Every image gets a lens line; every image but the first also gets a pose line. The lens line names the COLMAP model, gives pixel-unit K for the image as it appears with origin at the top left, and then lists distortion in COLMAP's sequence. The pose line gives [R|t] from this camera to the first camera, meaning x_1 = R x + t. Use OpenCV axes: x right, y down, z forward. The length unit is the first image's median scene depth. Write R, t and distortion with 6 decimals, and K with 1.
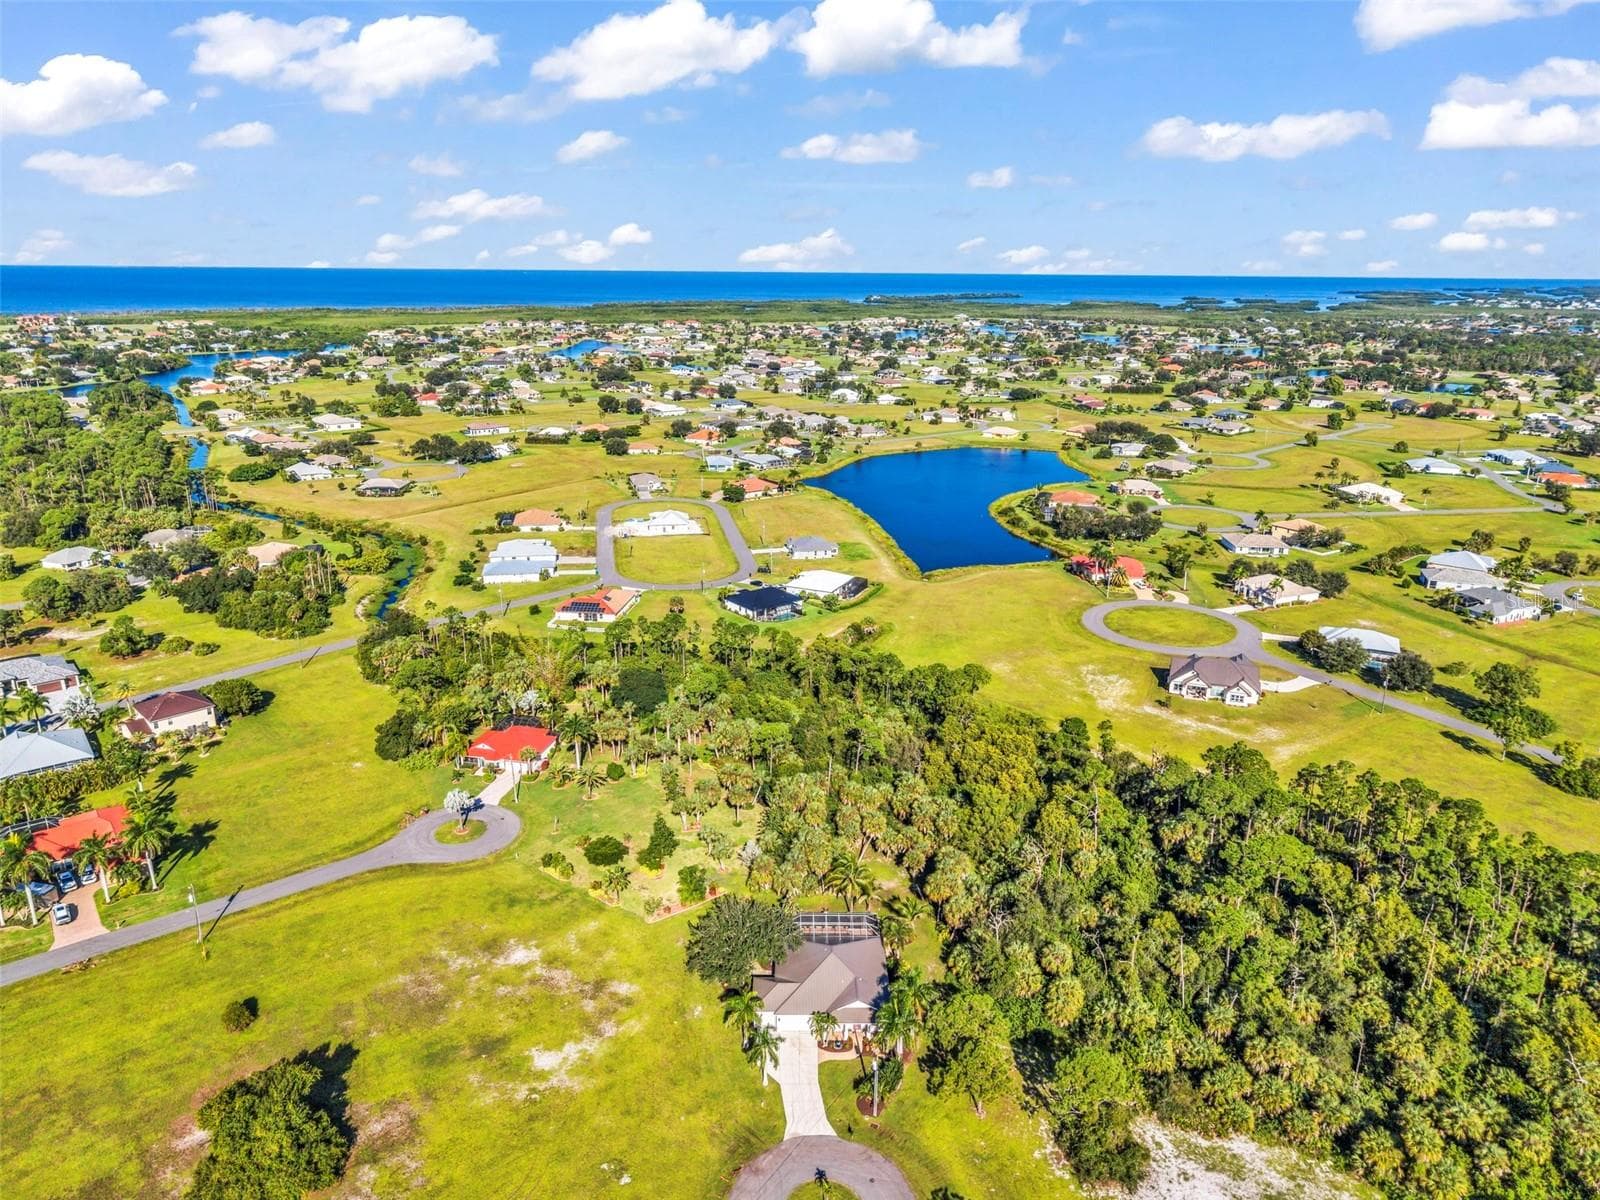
lens RADIAL K [[1070.2, 0, 799.6], [0, 1070.2, 591.1], [0, 0, 1]] dist [0.025178, -0.024894]
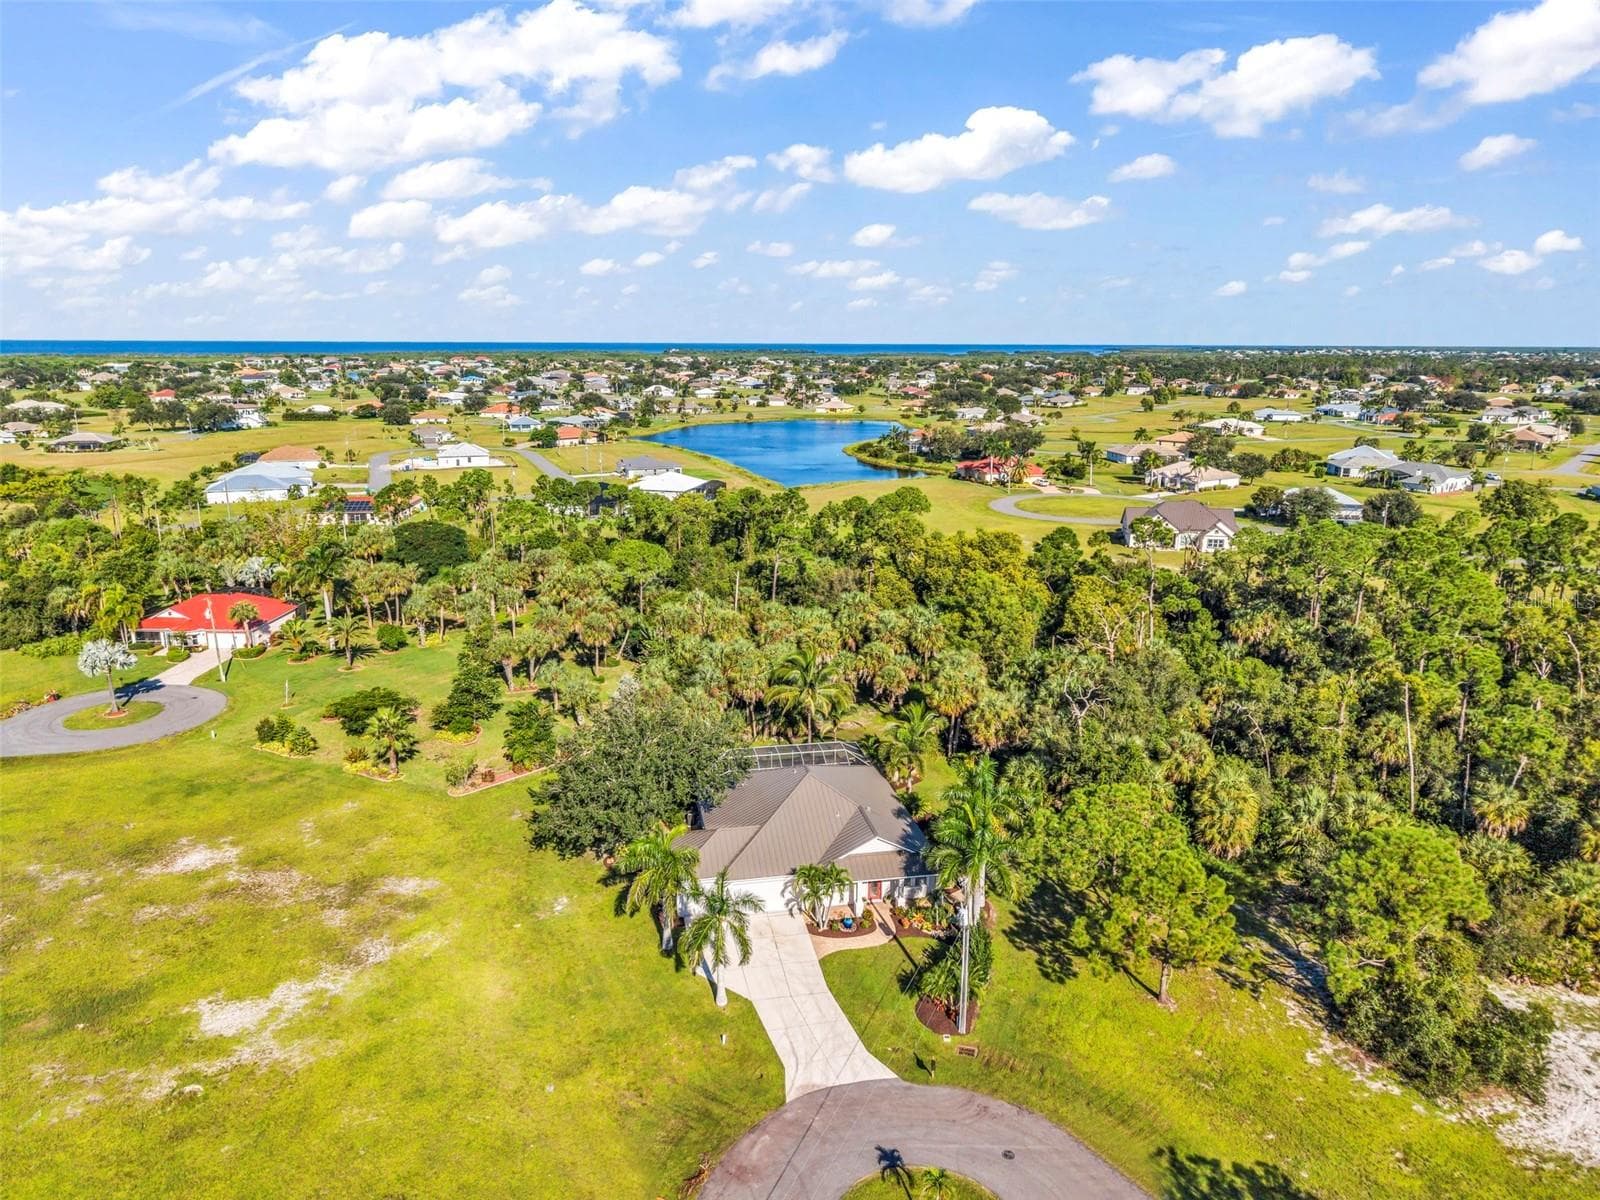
lens RADIAL K [[1070.2, 0, 799.6], [0, 1070.2, 591.1], [0, 0, 1]] dist [0.025178, -0.024894]
pose [[0.982619, -0.046405, 0.179741, -0.063902], [0.057928, 0.996552, -0.059400, 0.261543], [-0.176365, 0.068779, 0.981919, 0.438154]]
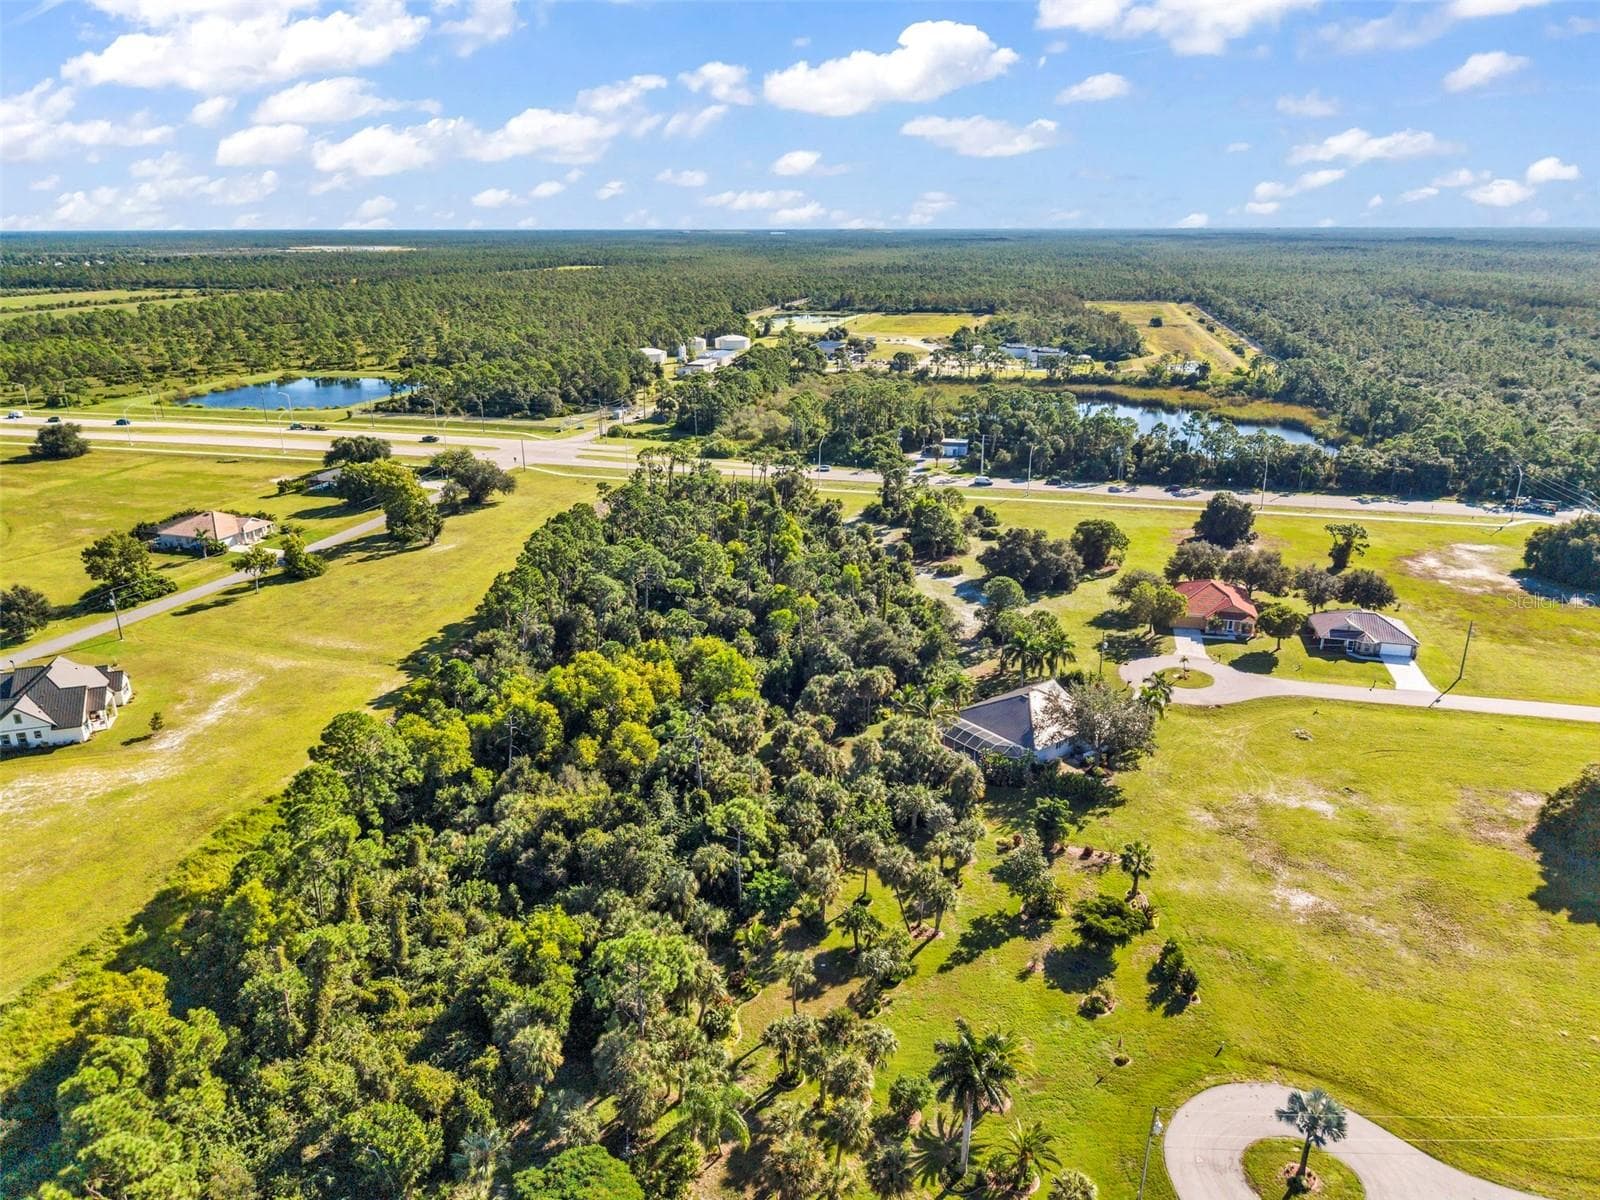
lens RADIAL K [[1048.4, 0, 800.0], [0, 1048.4, 600.0], [0, 0, 1]] dist [0.035291, -0.041492]
pose [[-0.610972, -0.272119, 0.743414, -0.550426], [0.229109, 0.838102, 0.495070, -0.298777], [-0.757775, 0.472797, -0.449712, 1.524140]]
